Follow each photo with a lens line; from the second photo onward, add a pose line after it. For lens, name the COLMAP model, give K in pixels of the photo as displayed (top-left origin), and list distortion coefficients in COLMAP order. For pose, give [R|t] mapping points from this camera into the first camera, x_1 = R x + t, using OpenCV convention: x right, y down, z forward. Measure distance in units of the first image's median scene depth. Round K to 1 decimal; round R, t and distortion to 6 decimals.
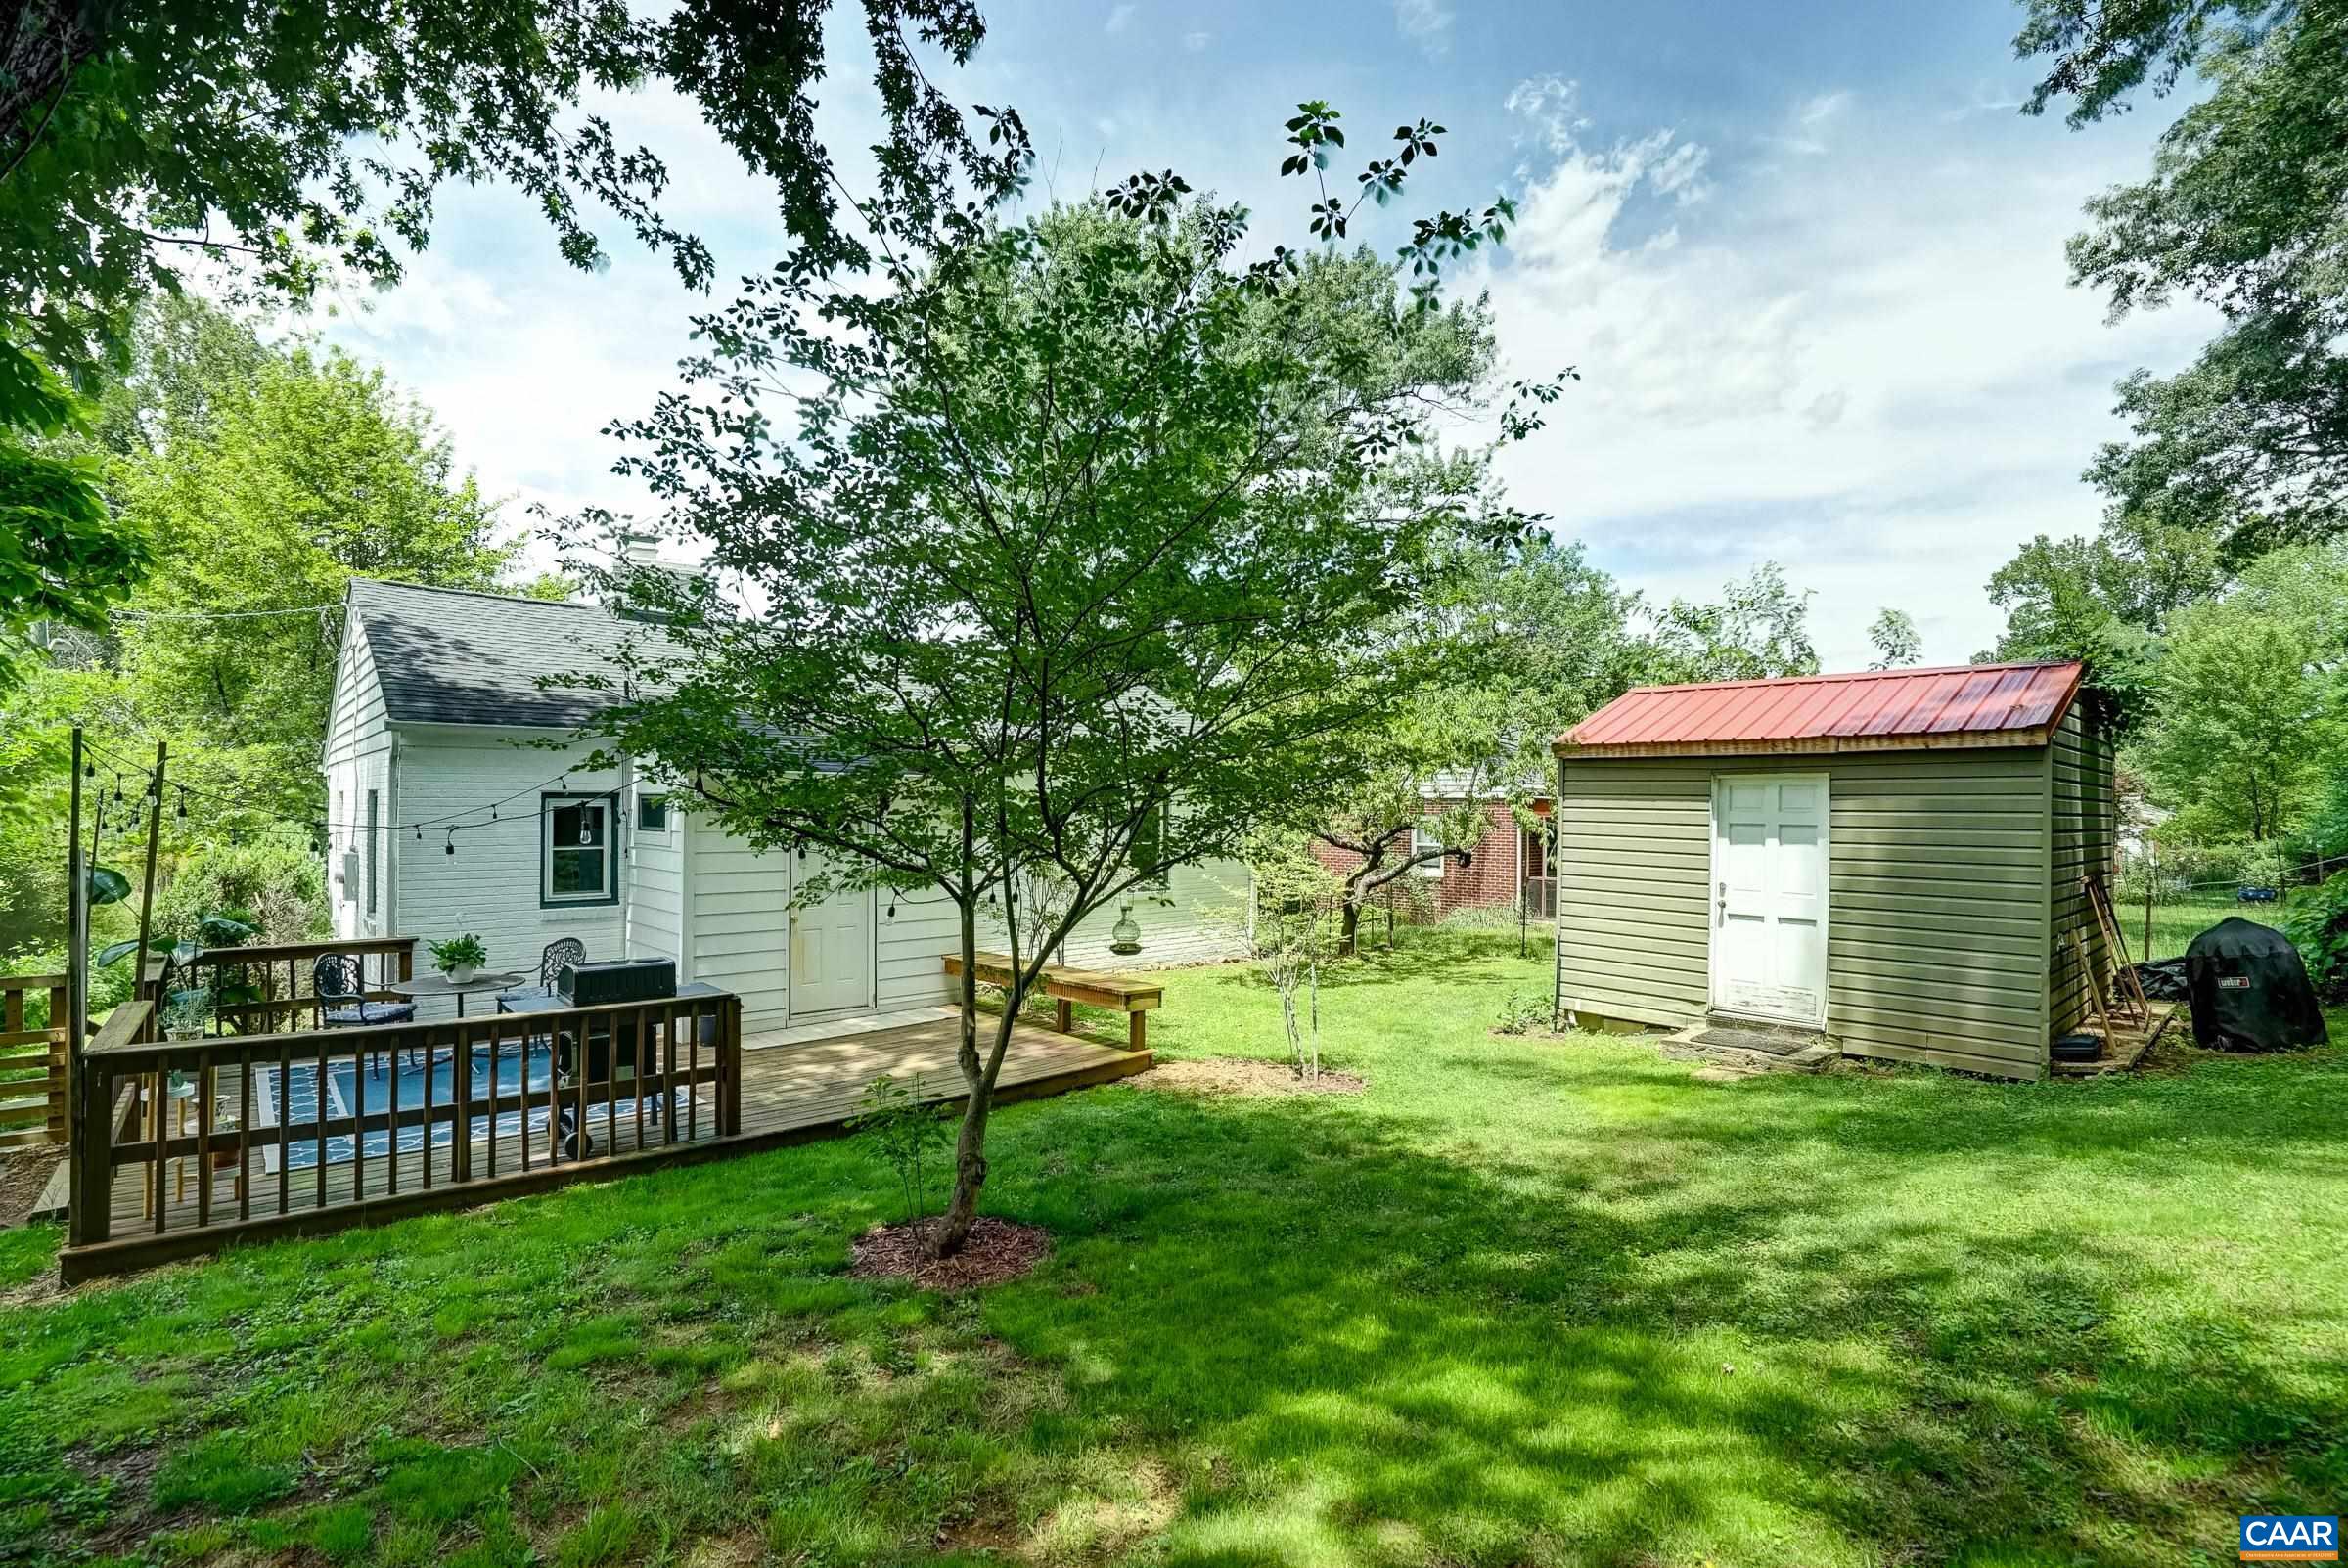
lens RADIAL K [[1115.2, 0, 1170.6], [0, 1115.2, 782.0], [0, 0, 1]] dist [-0.024786, 0.003319]
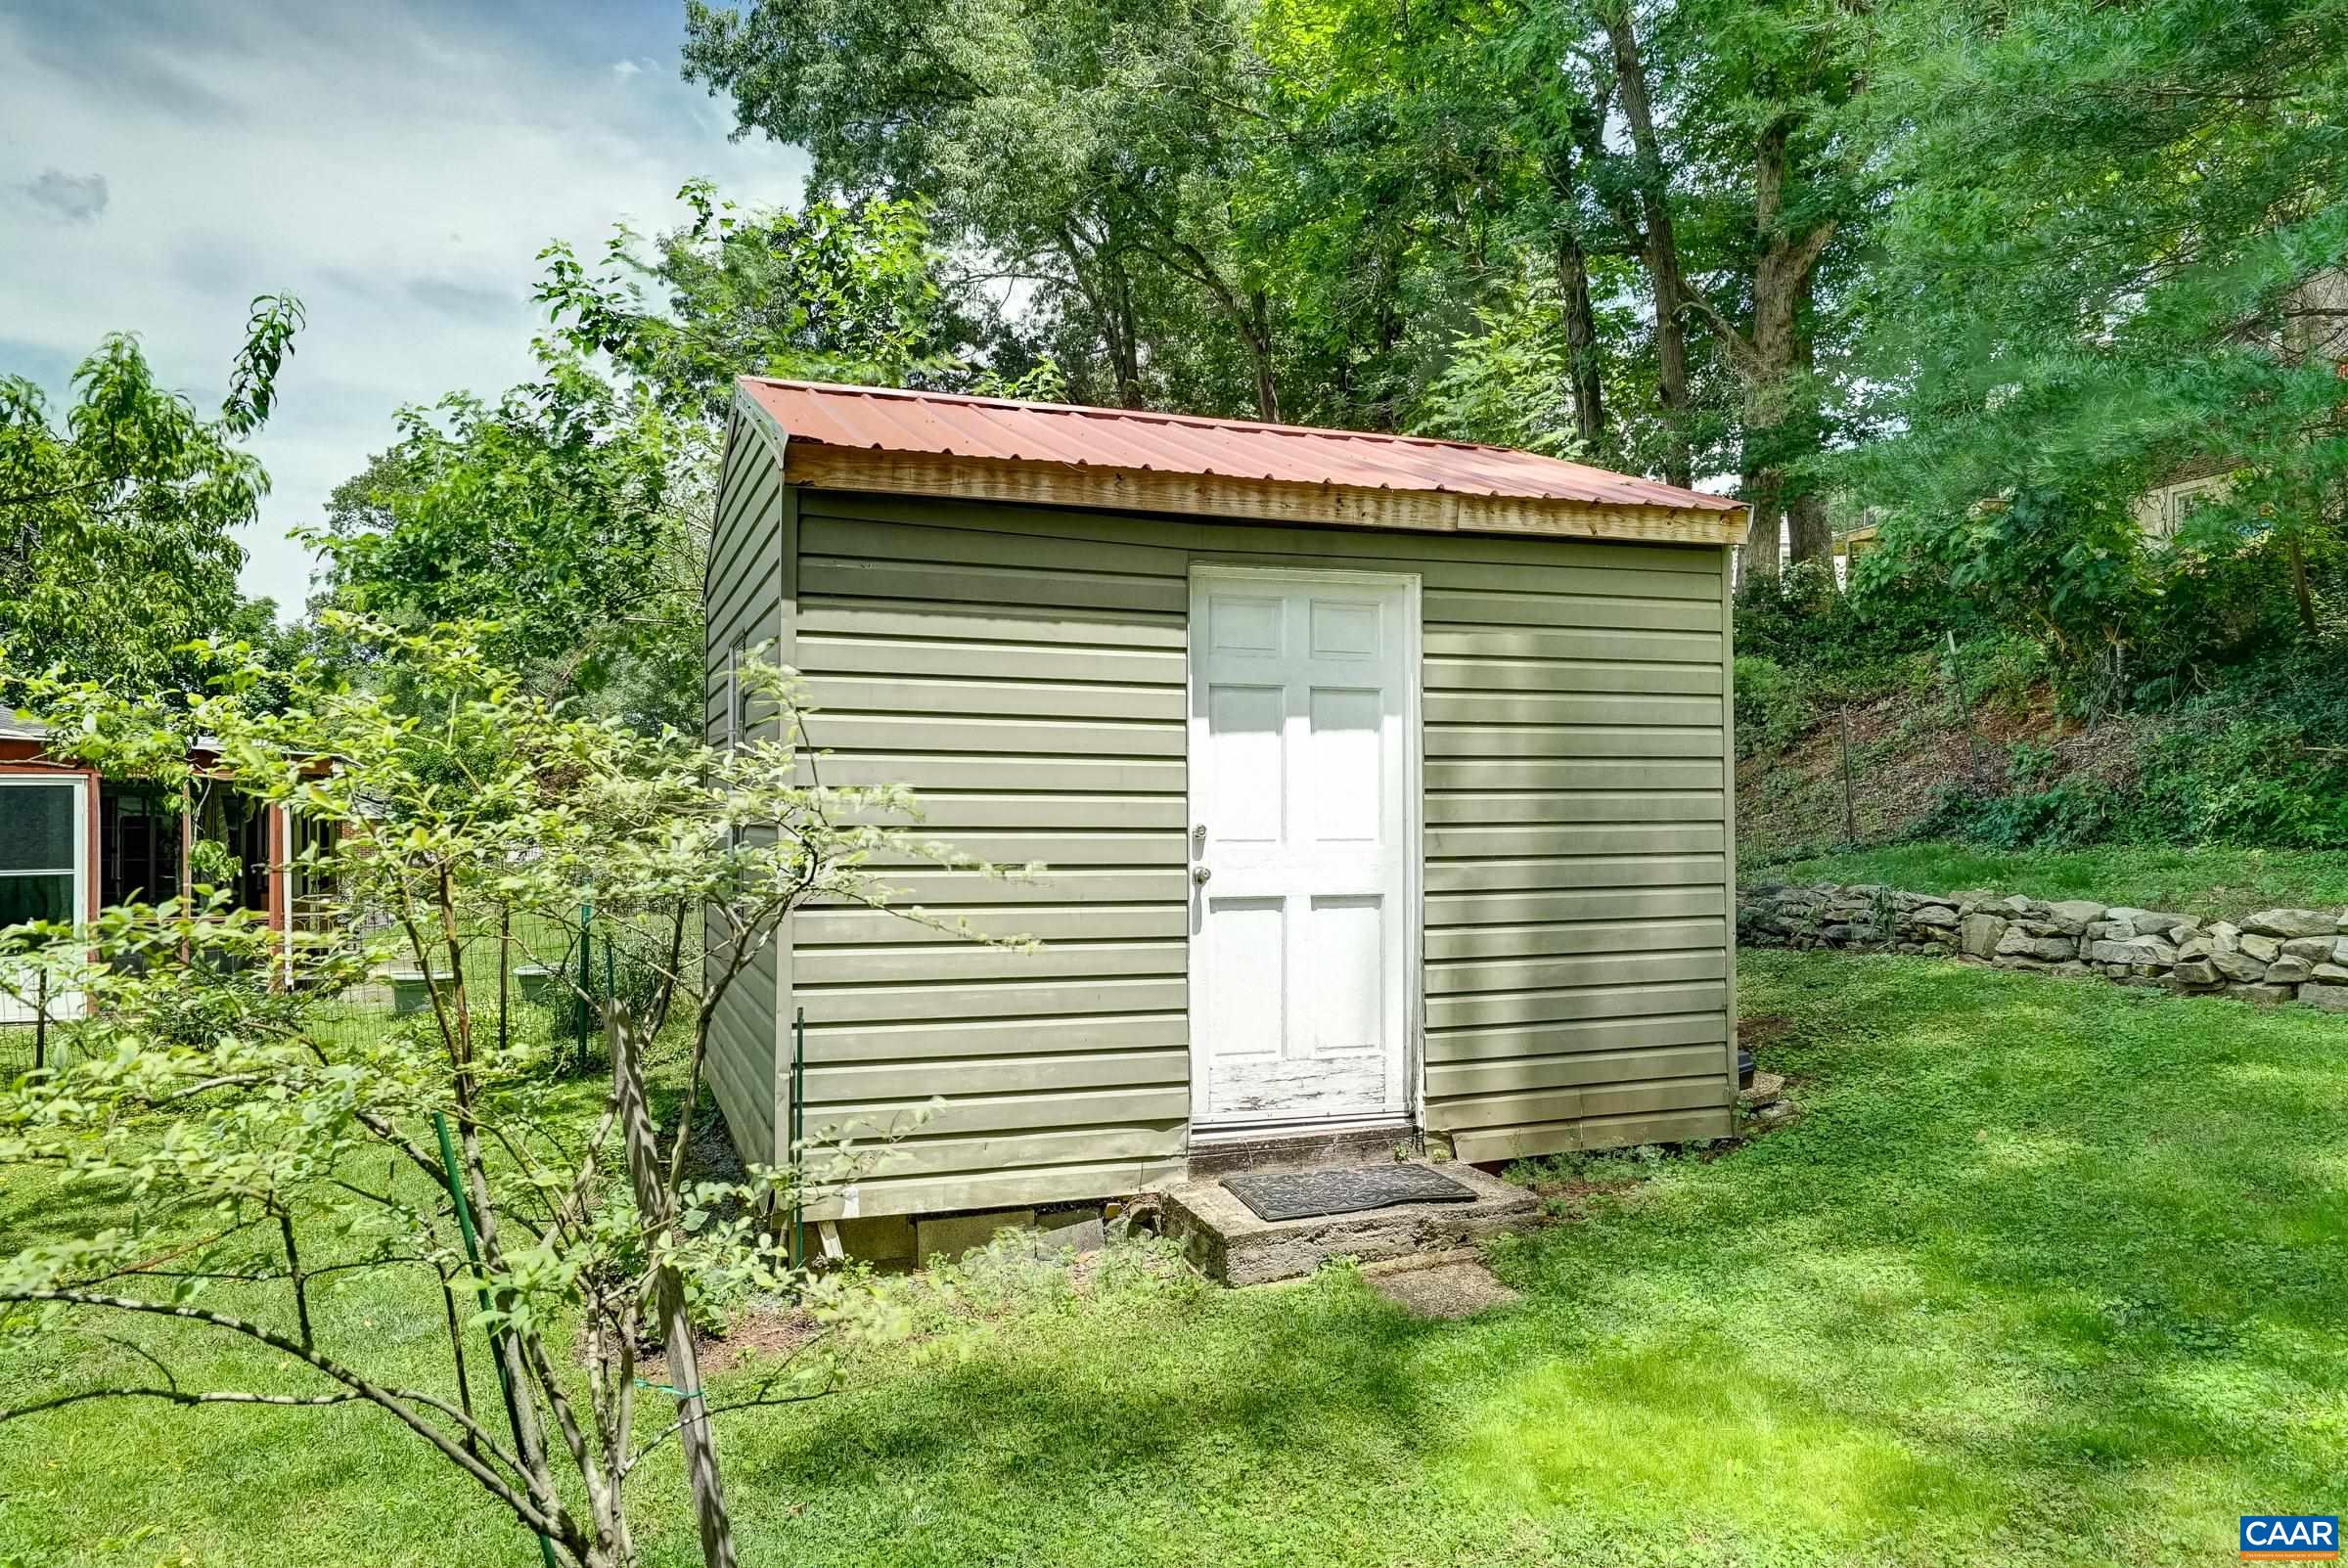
lens RADIAL K [[1587.6, 0, 1169.3], [0, 1587.6, 792.7], [0, 0, 1]] dist [-0.007366, -0.000486]
pose [[0.368363, 0.006207, 0.929661, -0.063197], [-0.003674, 0.999980, -0.005221, 0.082055], [-0.929675, -0.001492, 0.368379, 0.792521]]
